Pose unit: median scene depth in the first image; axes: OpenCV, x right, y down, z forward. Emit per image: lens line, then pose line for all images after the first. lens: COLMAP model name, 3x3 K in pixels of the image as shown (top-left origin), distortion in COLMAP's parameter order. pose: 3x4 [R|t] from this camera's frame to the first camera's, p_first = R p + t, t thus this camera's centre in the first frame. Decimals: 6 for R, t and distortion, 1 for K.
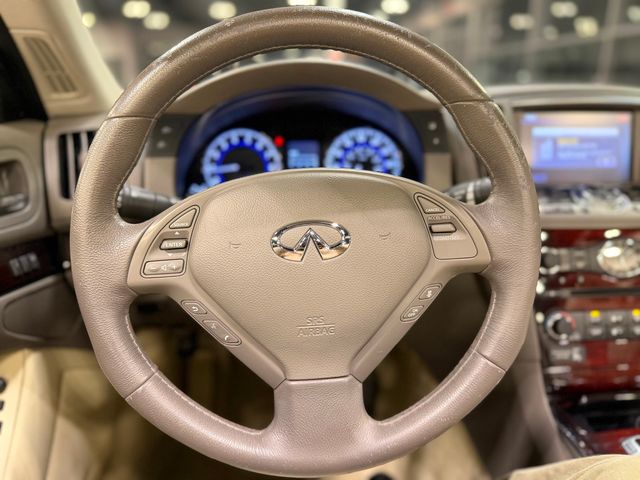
lens RADIAL K [[467.3, 0, 316.9], [0, 467.3, 239.8], [0, 0, 1]] dist [0.075839, 0.000421]
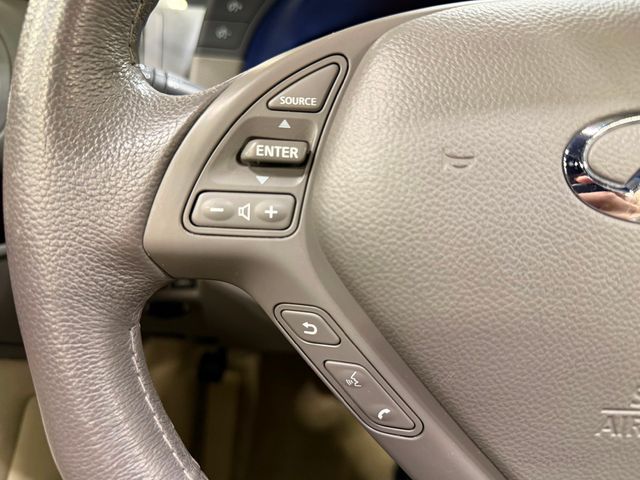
lens RADIAL K [[467.3, 0, 321.4], [0, 467.3, 242.4], [0, 0, 1]] dist [0.075839, 0.000421]
pose [[0.995962, 0.086351, -0.024565, -0.251548], [-0.086960, 0.995901, -0.024882, 0.087020], [0.022315, 0.026917, 0.999389, 0.629331]]
